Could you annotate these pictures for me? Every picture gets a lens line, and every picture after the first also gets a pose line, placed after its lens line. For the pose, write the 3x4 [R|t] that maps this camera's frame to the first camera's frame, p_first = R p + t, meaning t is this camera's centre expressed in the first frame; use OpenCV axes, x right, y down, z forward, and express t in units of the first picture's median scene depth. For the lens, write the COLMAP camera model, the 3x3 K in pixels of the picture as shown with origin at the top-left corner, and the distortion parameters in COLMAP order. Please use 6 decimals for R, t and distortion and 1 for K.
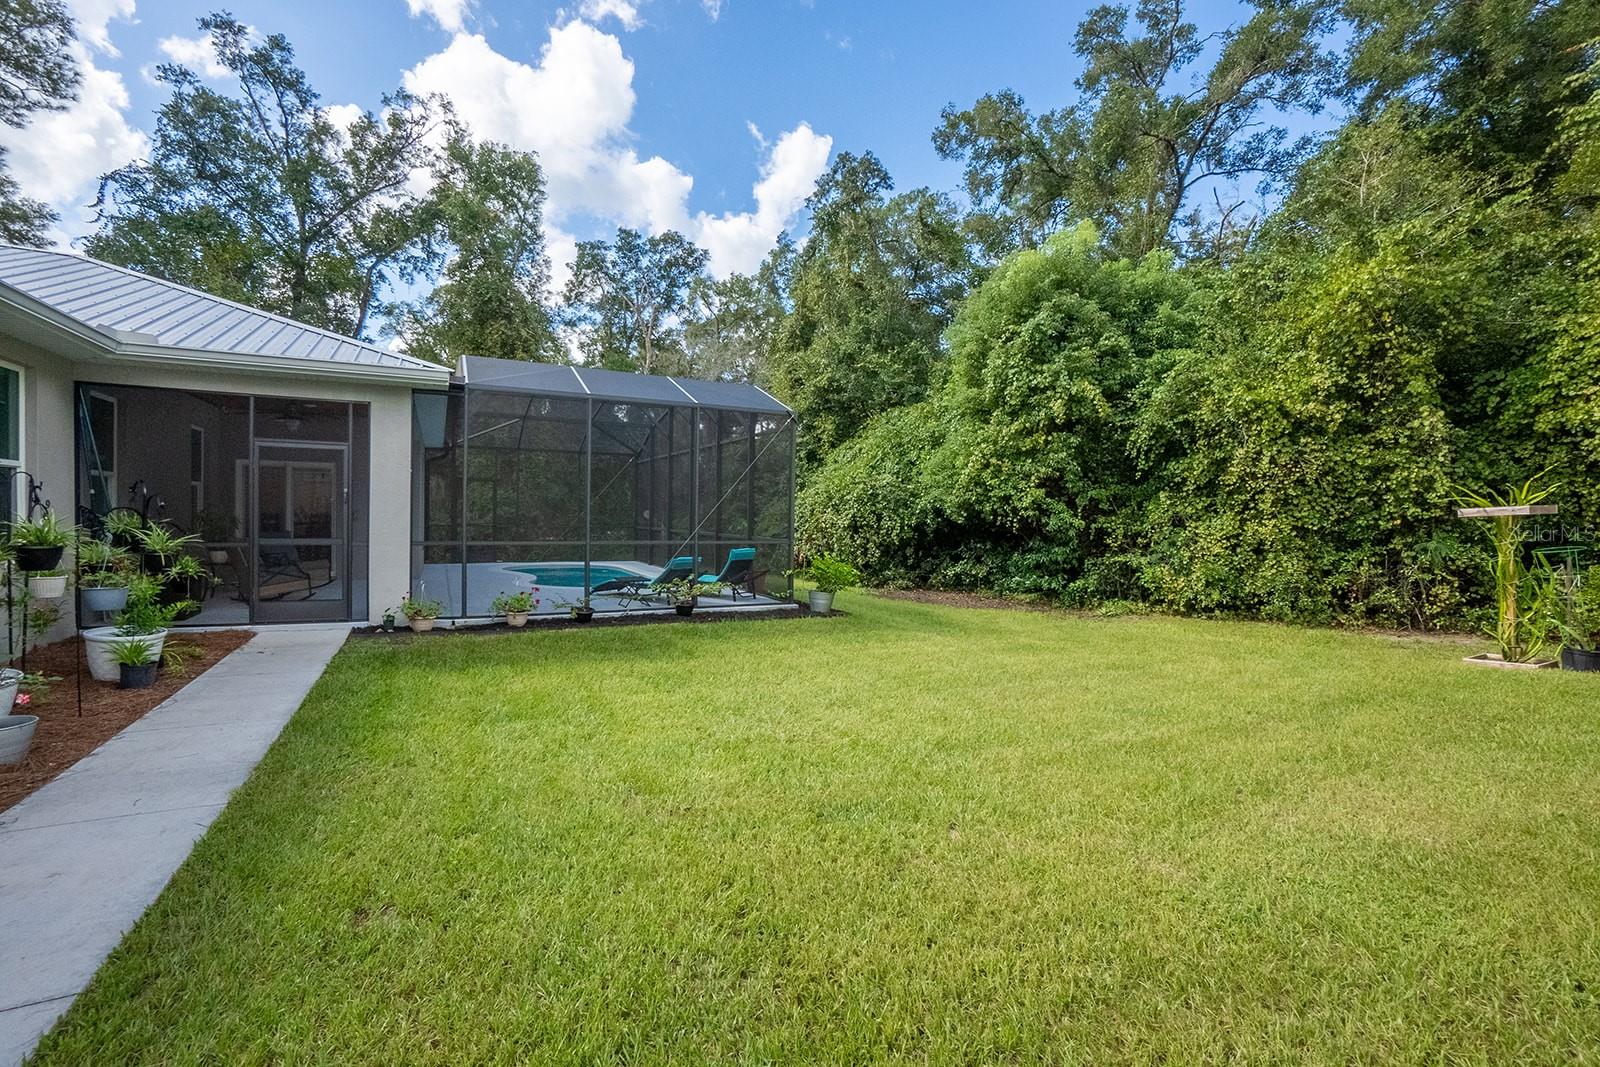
lens RADIAL K [[703.6, 0, 800.0], [0, 703.6, 533.5], [0, 0, 1]] dist [-0.057453, 0.015561]
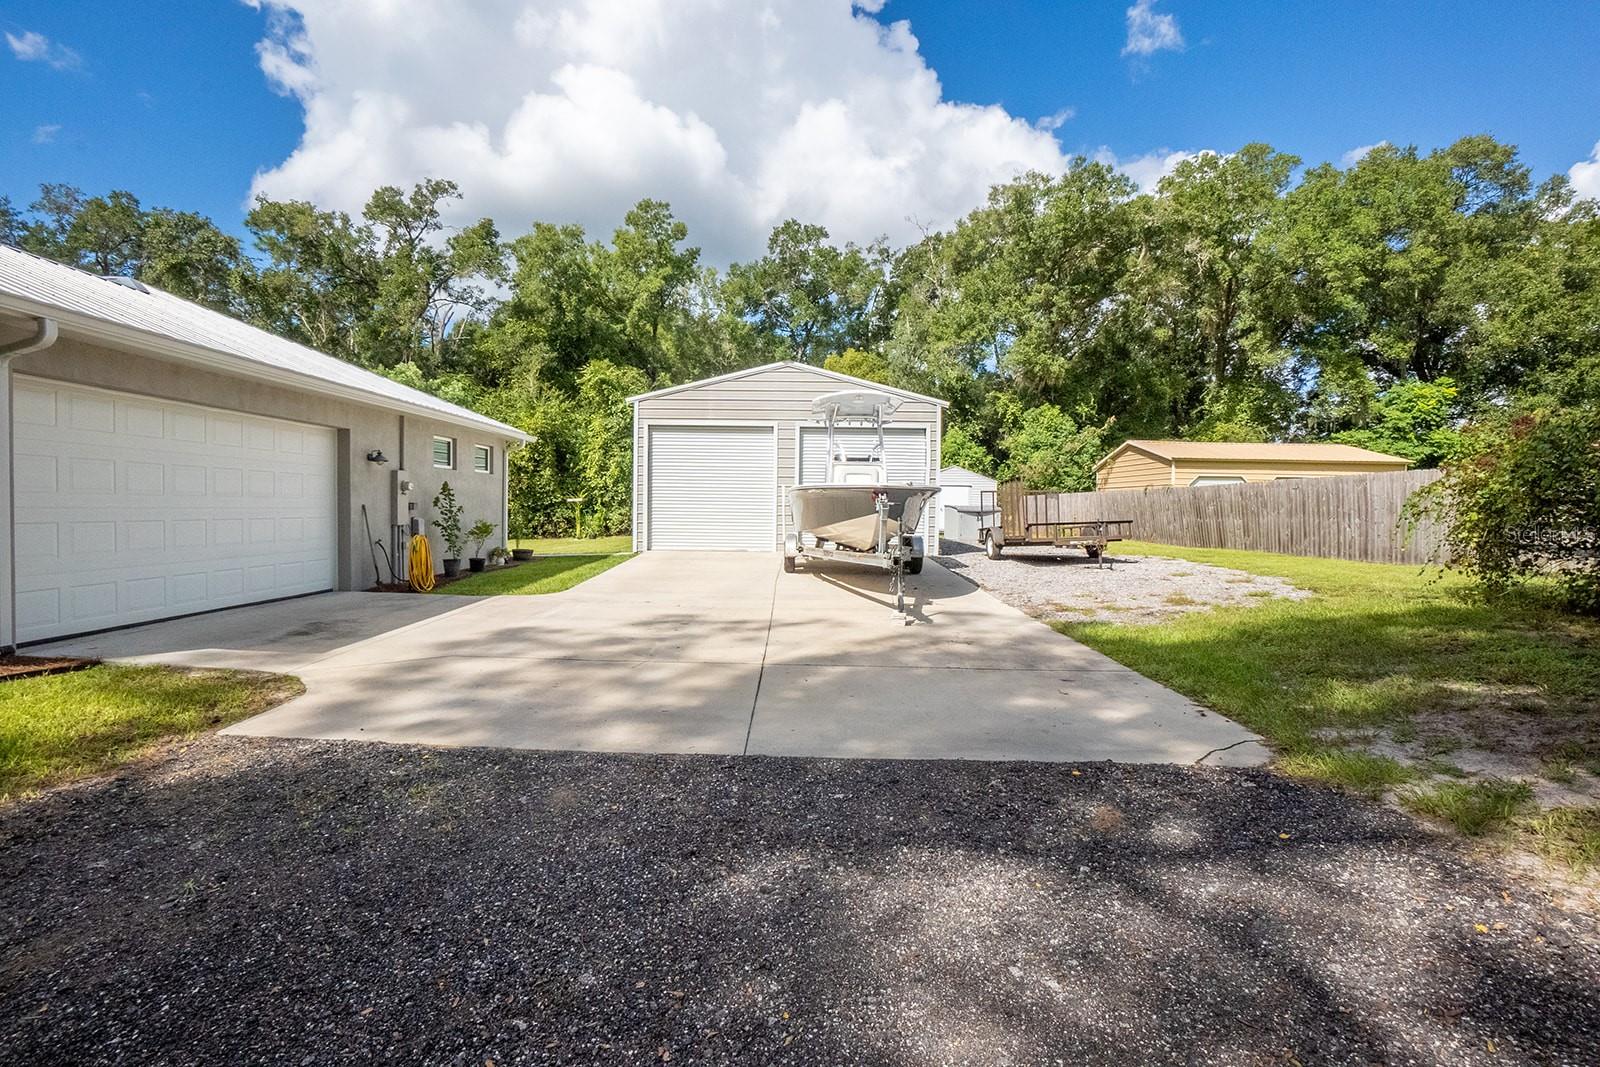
lens RADIAL K [[752.7, 0, 800.0], [0, 752.7, 533.5], [0, 0, 1]] dist [-0.062895, 0.020921]
pose [[0.451971, -0.039295, 0.891167, -1.572335], [0.019973, 0.999225, 0.033930, 0.027360], [-0.891809, 0.002464, 0.452406, -1.483935]]
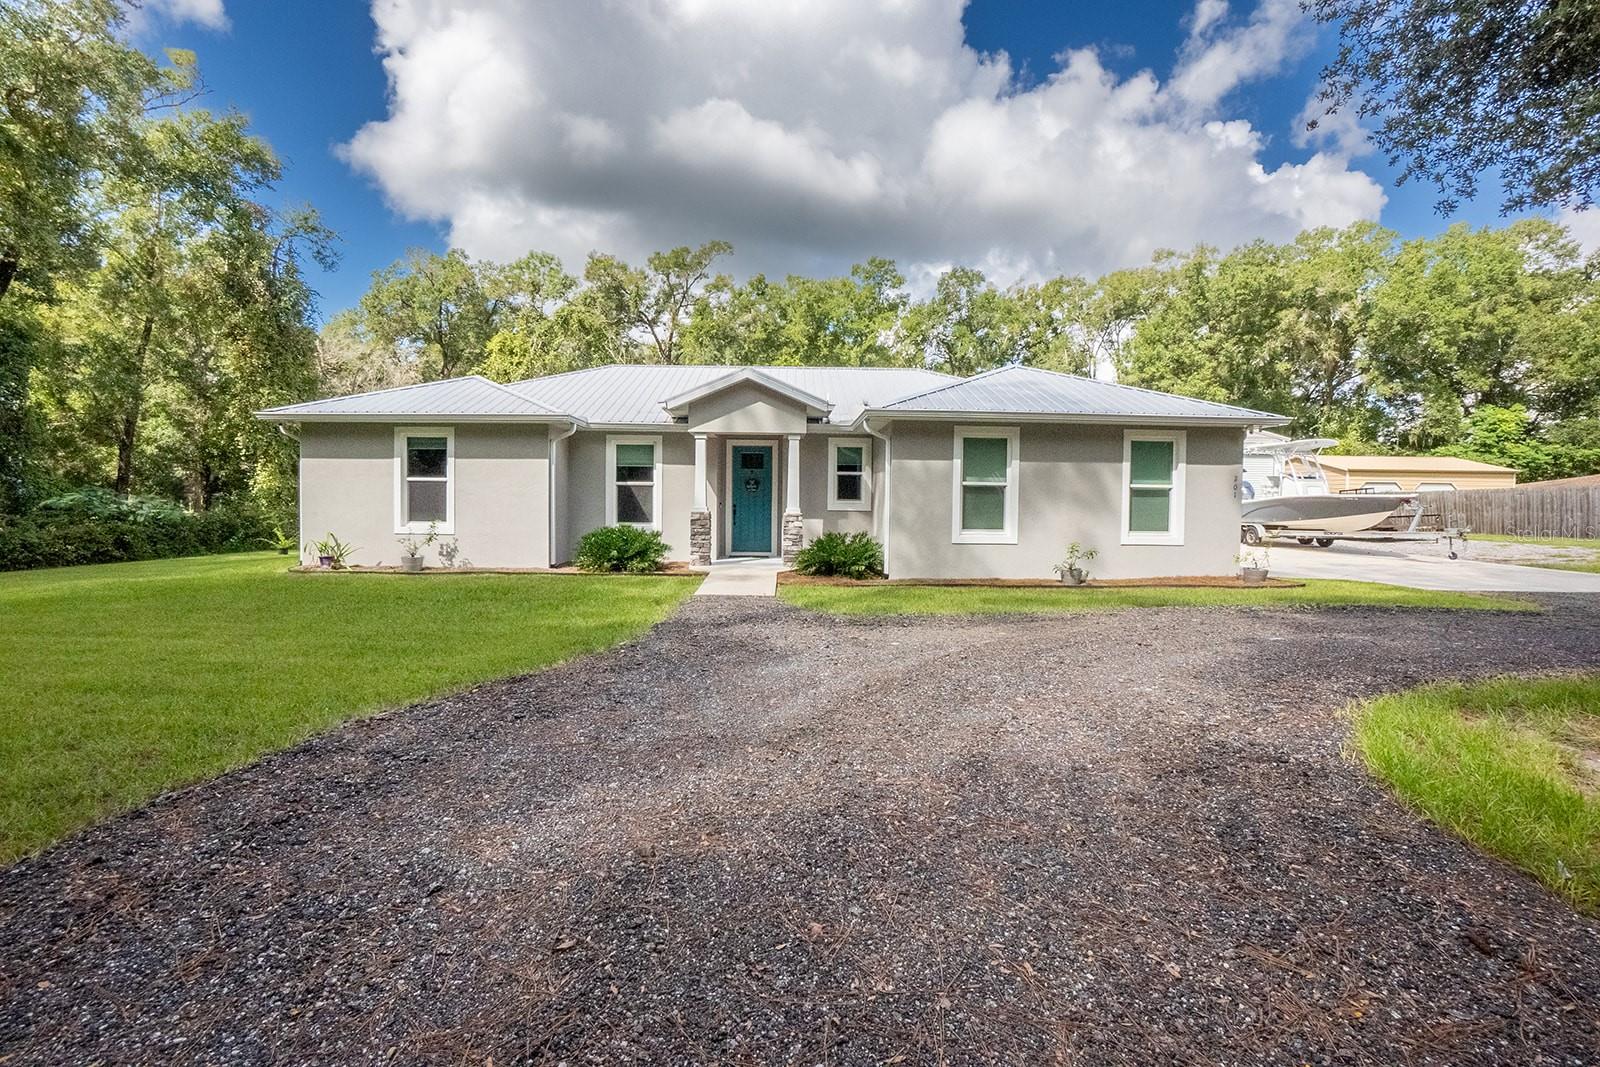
lens RADIAL K [[703.6, 0, 800.0], [0, 703.6, 533.5], [0, 0, 1]] dist [-0.057453, 0.015561]
pose [[0.442400, -0.048495, 0.895506, -2.892261], [0.023419, 0.998821, 0.042520, -0.018341], [-0.896512, 0.002161, 0.443014, -0.477981]]
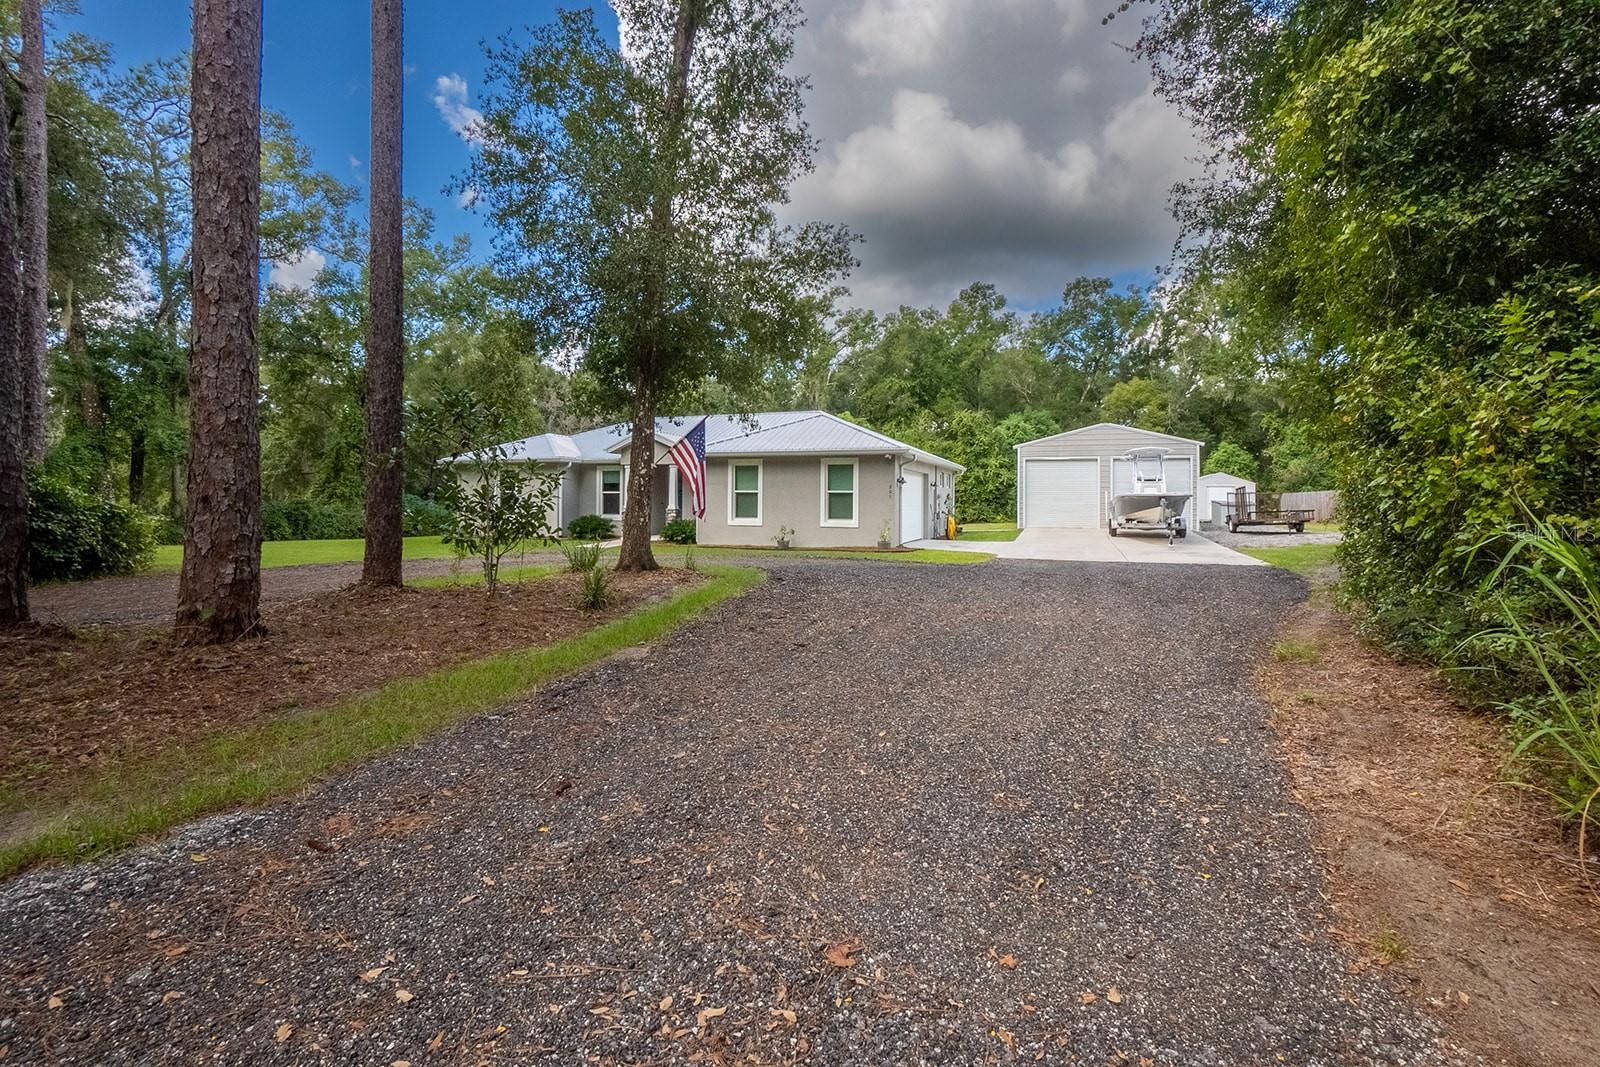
lens RADIAL K [[729.7, 0, 818.8], [0, 729.7, 480.4], [0, 0, 1]] dist [-0.026817, 0.000063]
pose [[0.722634, 0.009221, 0.691169, -3.053973], [0.025458, 0.998878, -0.039943, 0.016822], [-0.690762, 0.046460, 0.721588, -2.057442]]
